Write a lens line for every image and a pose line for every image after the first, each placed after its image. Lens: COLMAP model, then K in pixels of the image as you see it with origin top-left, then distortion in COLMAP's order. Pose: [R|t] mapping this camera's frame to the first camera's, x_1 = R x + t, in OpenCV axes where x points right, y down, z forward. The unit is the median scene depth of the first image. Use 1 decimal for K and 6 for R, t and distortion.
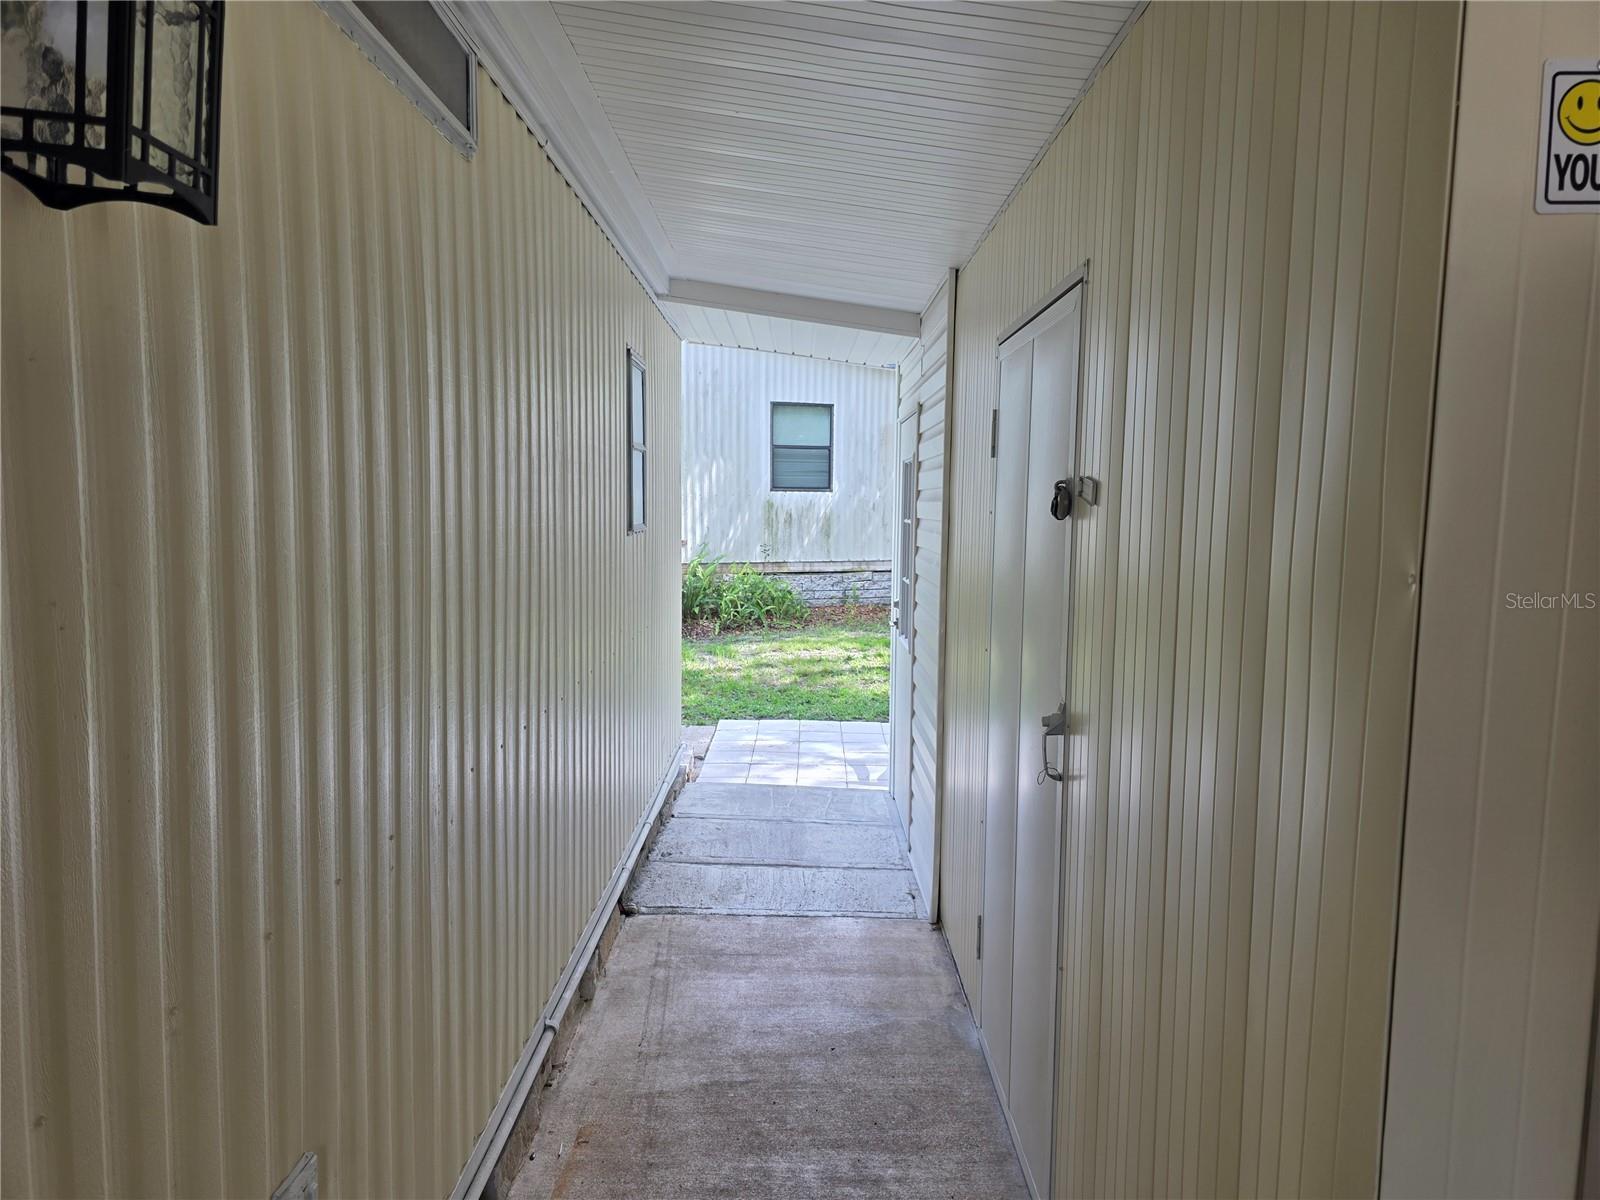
lens RADIAL K [[1084.6, 0, 799.6], [0, 1084.6, 603.7], [0, 0, 1]] dist [0.053062, -0.044683]
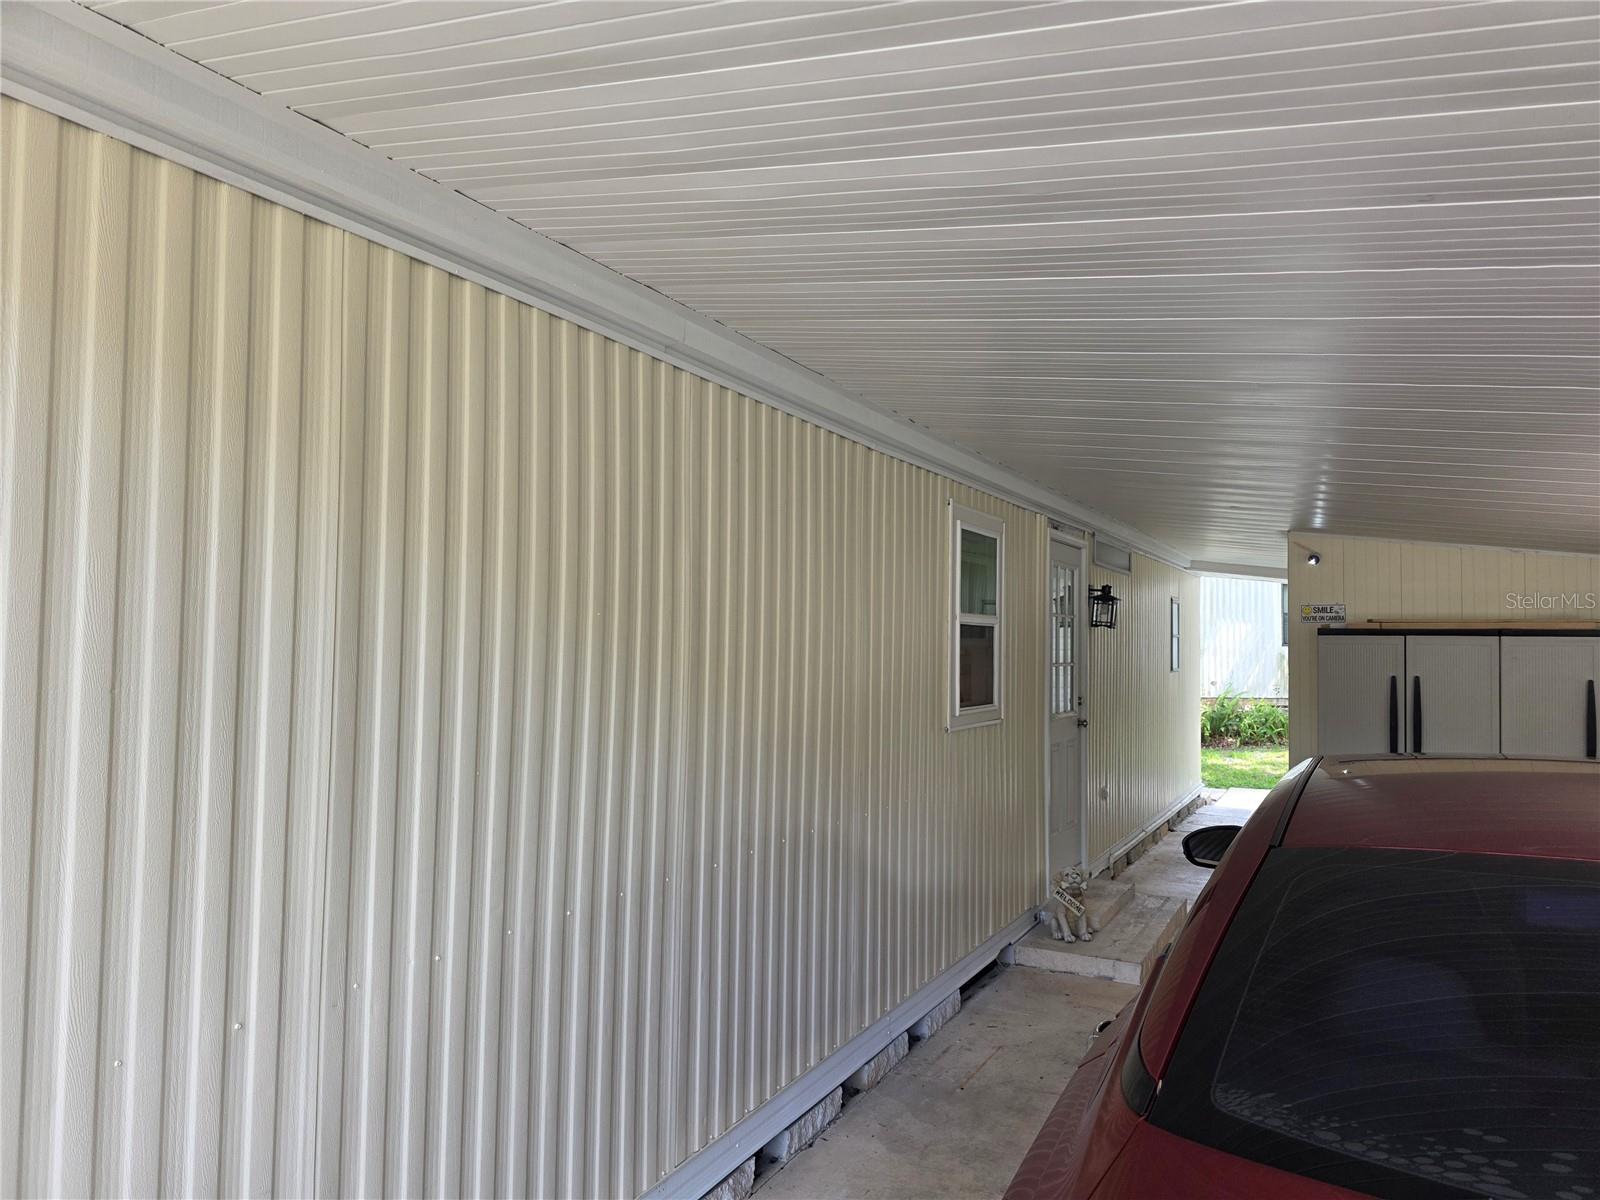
lens RADIAL K [[1084.6, 0, 797.3], [0, 1084.6, 606.7], [0, 0, 1]] dist [0.053062, -0.044683]
pose [[0.883799, -0.017959, -0.467521, 0.085085], [-0.042520, 0.992045, -0.118486, 0.039521], [0.465930, 0.124597, 0.876005, -0.533125]]
